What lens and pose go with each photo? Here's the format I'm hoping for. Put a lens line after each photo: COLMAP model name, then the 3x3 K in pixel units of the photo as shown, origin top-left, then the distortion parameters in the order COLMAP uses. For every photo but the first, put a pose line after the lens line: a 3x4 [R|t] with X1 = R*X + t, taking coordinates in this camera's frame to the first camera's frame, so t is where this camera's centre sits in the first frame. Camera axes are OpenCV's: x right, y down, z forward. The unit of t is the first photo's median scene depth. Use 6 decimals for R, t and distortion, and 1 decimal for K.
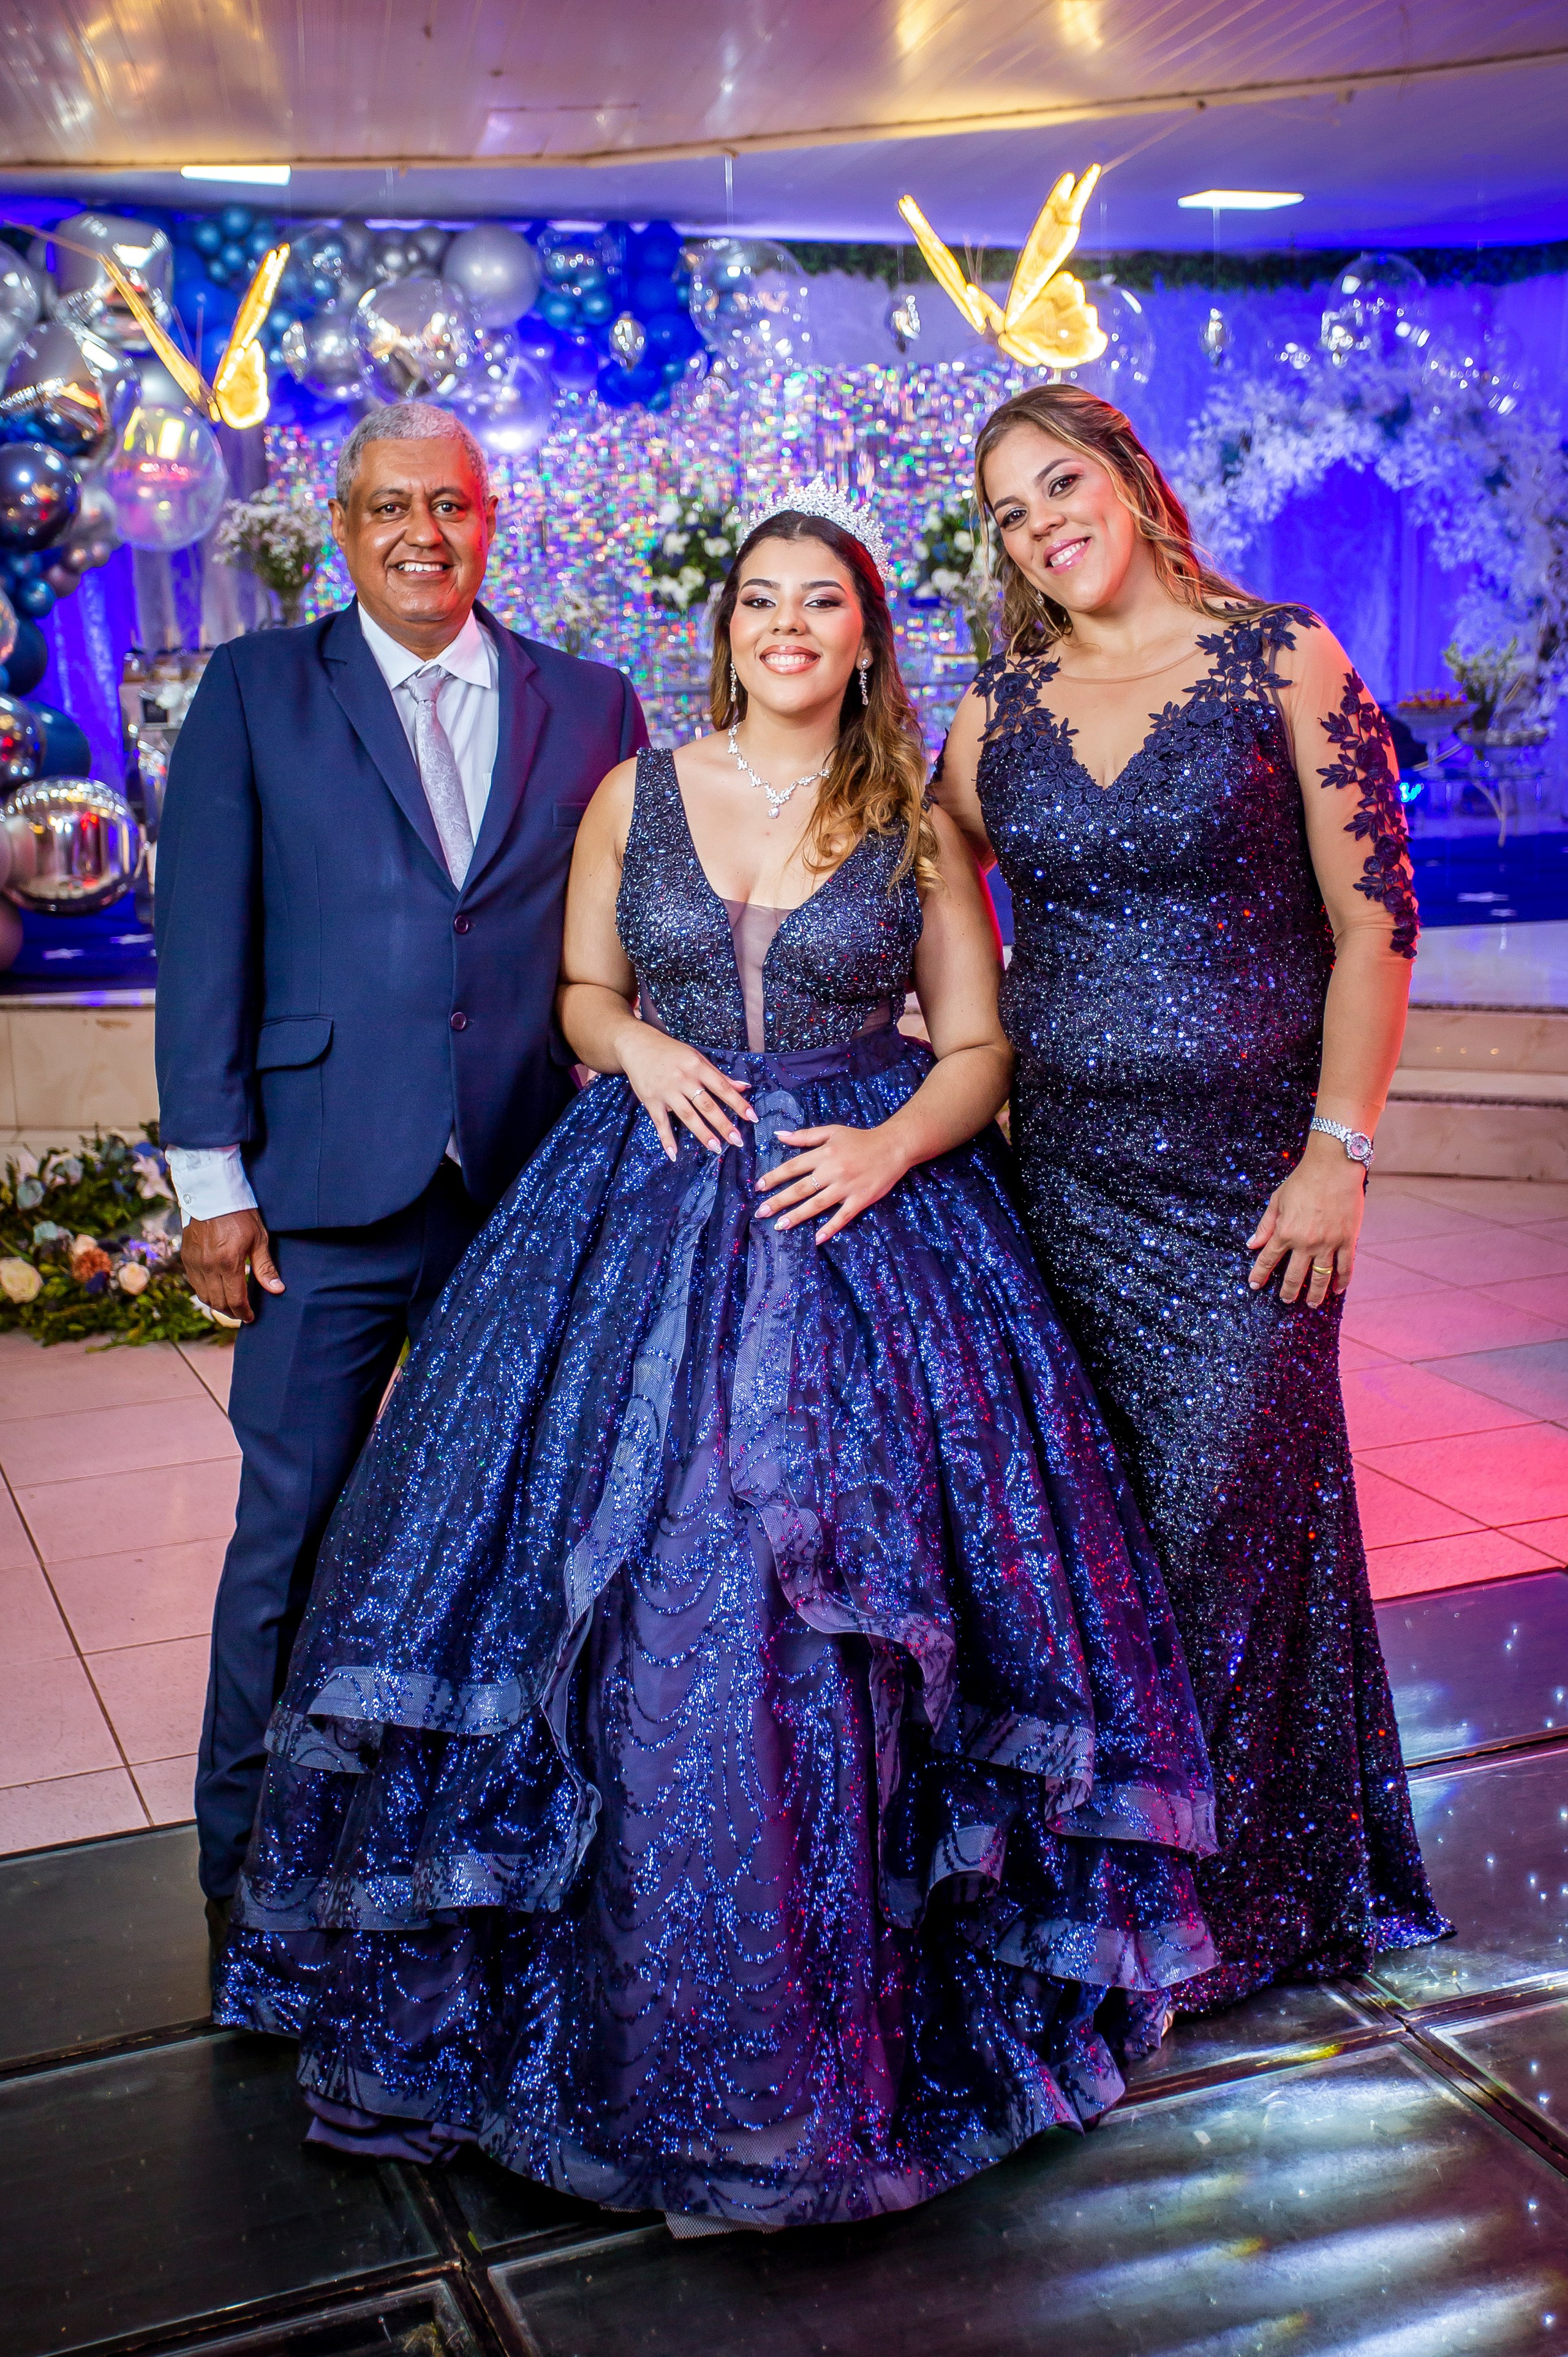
lens RADIAL K [[2741.8, 0, 741.0], [0, 2741.8, 1066.1], [0, 0, 1]] dist [0.022981, 0.000000]
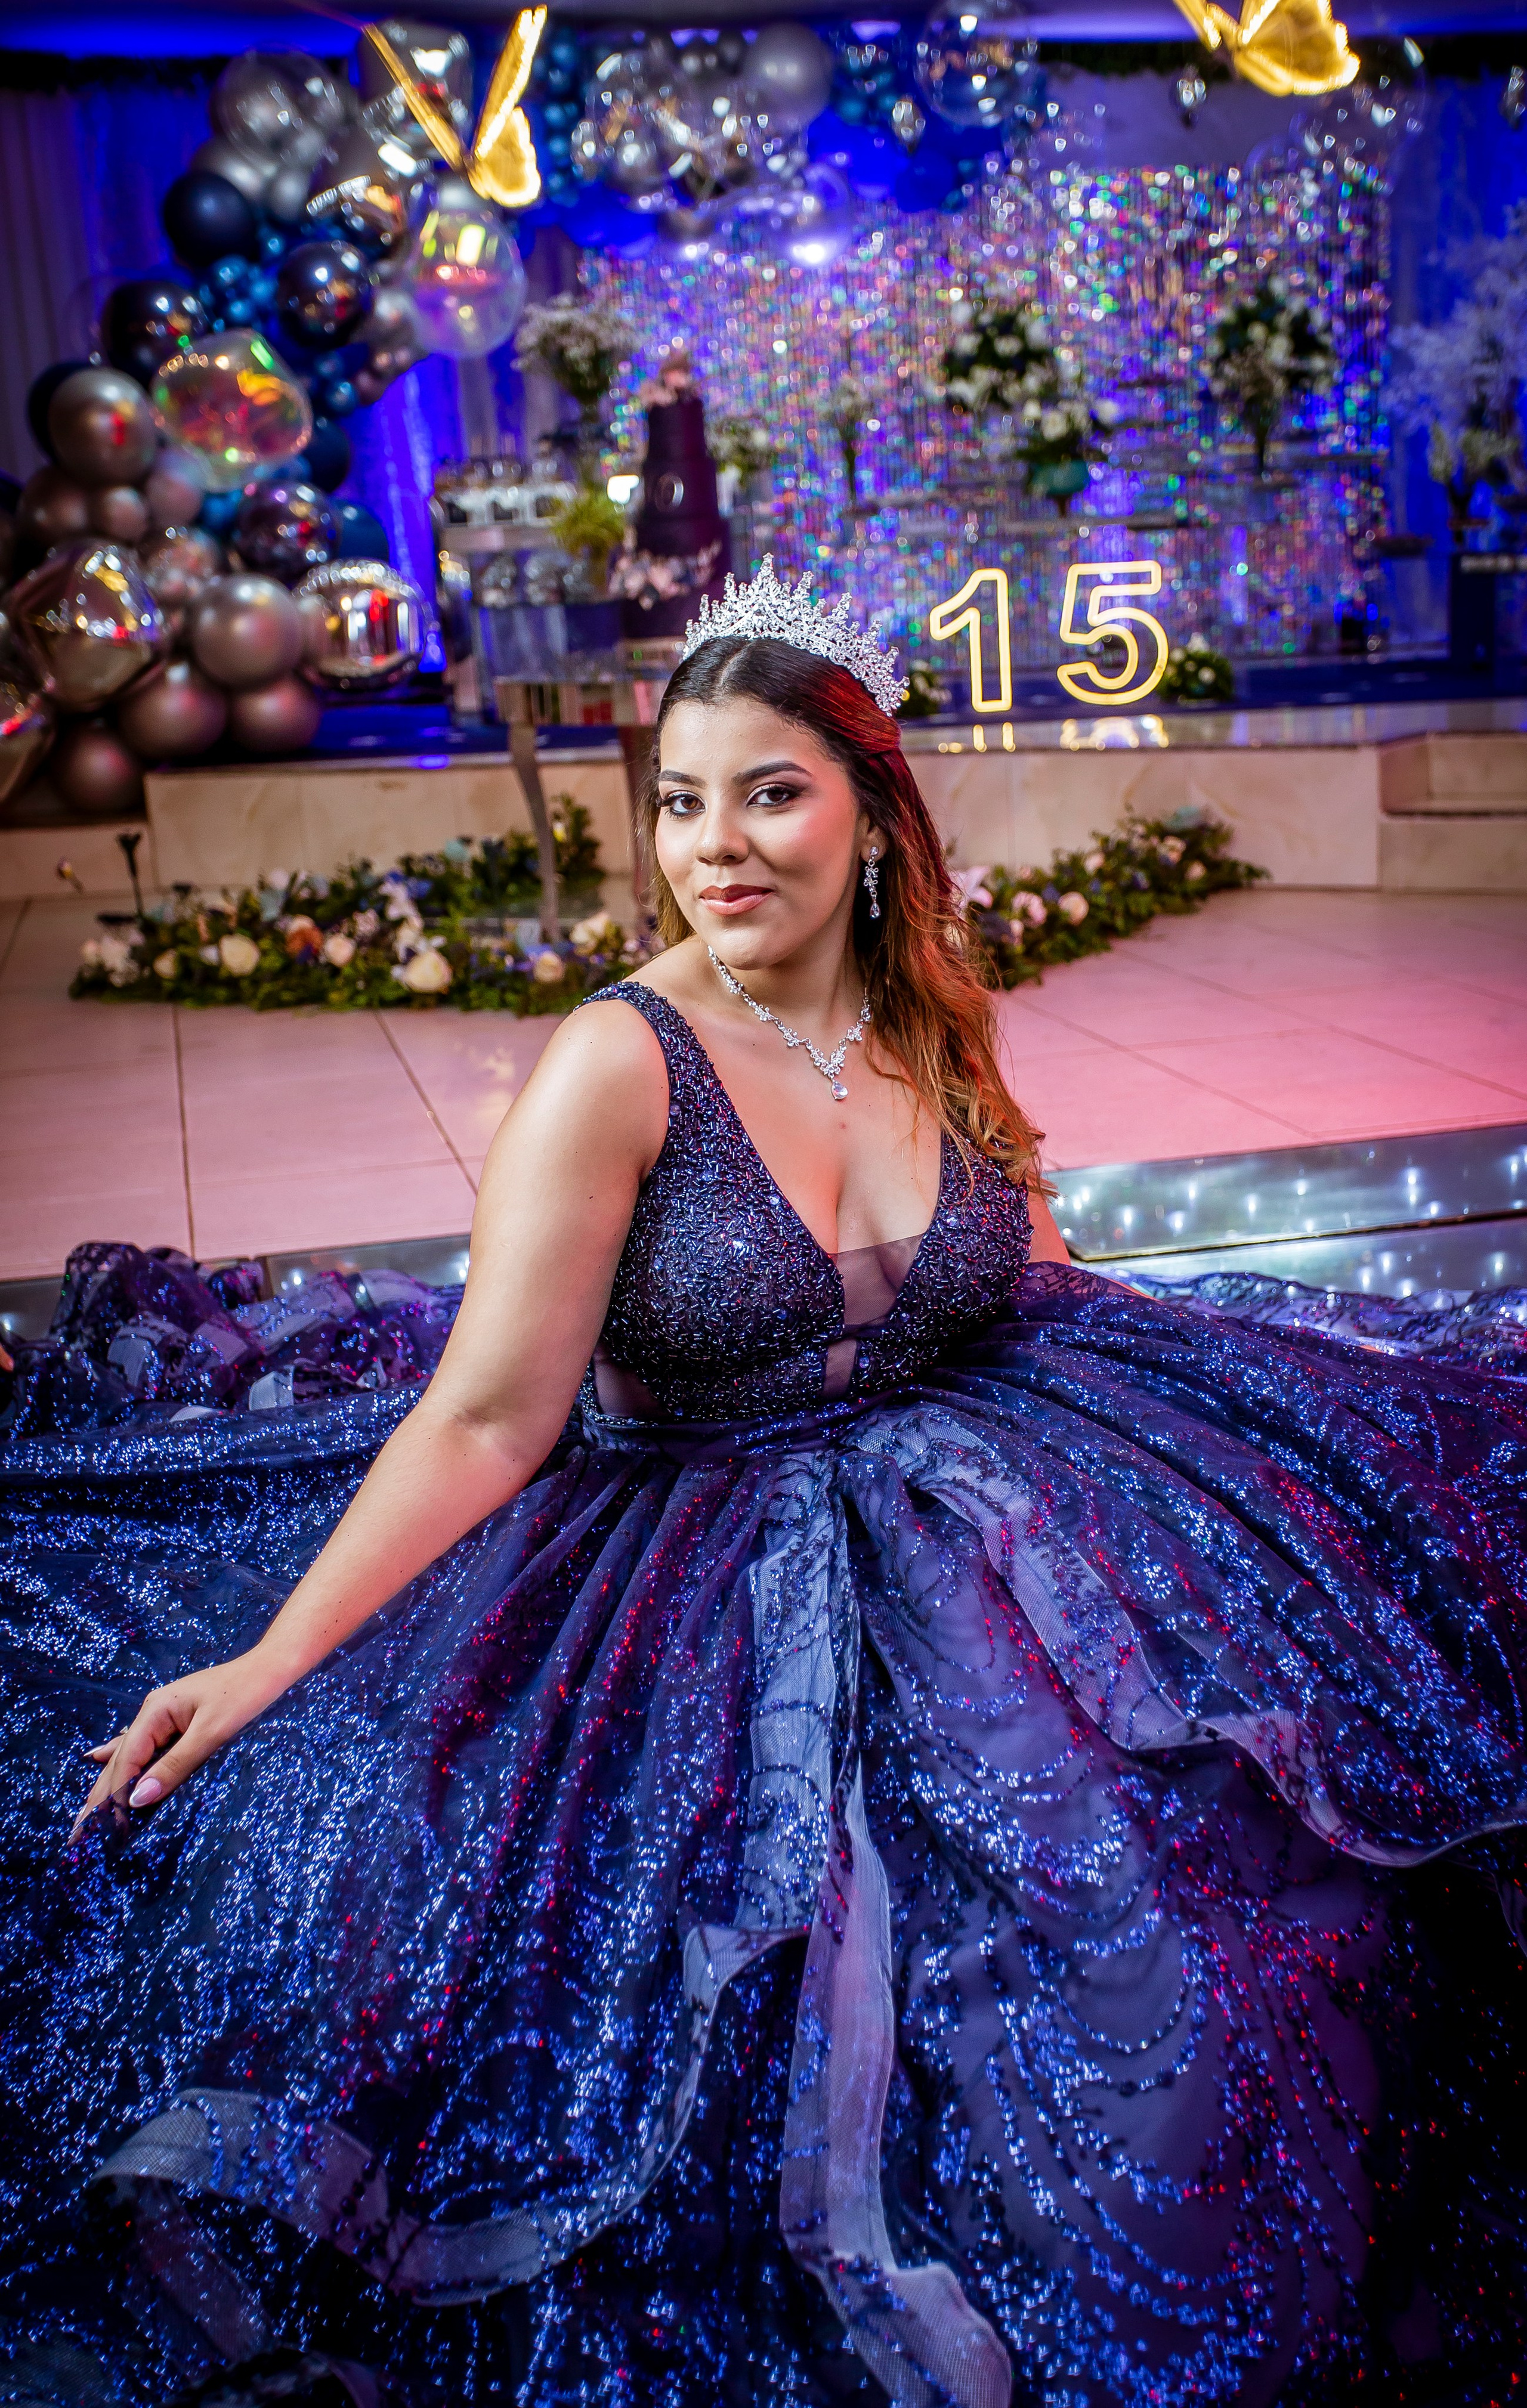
lens RADIAL K [[2644.3, 0, 802.2], [0, 2644.3, 1214.4], [0, 0, 1]] dist [0.036881, 0.000000]
pose [[0.990214, 0.013038, -0.138946, 0.056244], [-0.002626, 0.997191, 0.074857, 0.056876], [0.139531, -0.073759, 0.987467, 0.000800]]
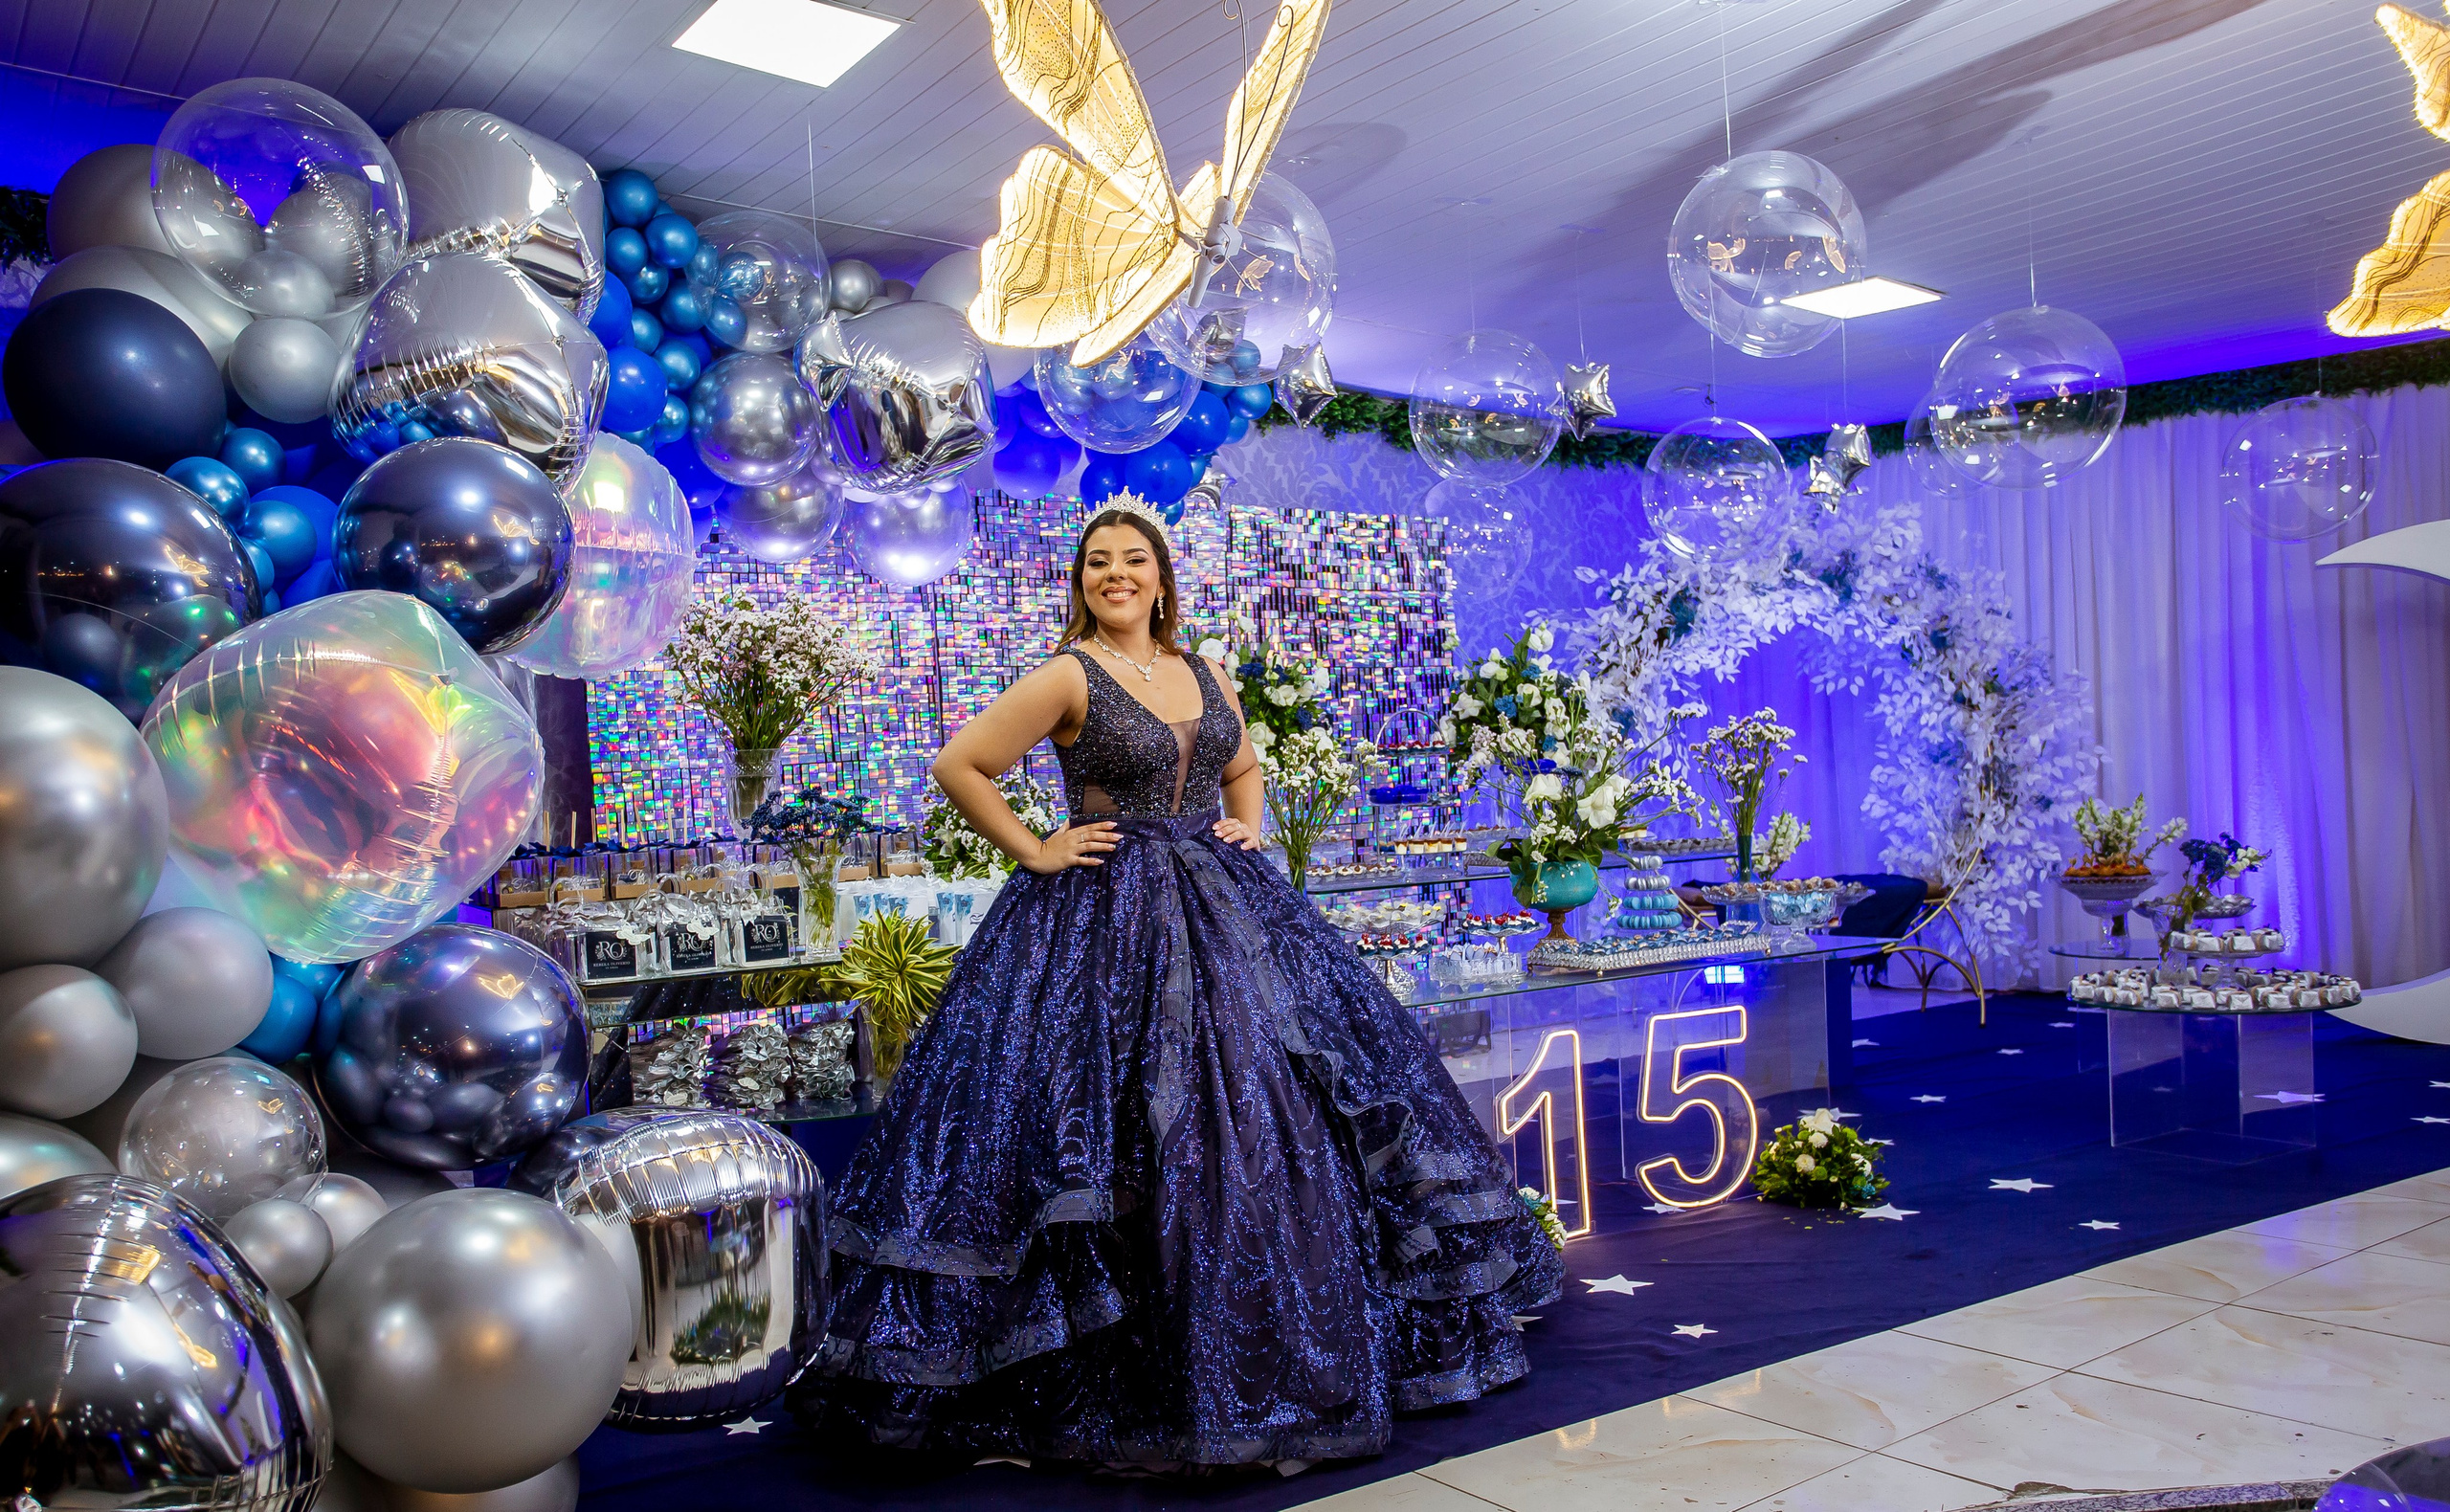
lens RADIAL K [[1834.7, 0, 1139.0], [0, 1834.7, 849.4], [0, 0, 1]] dist [-0.038569, 0.027220]
pose [[0.914445, -0.026181, 0.403862, -0.245965], [0.091265, 0.985541, -0.142756, -0.080788], [-0.394285, 0.167401, 0.903613, 0.574002]]
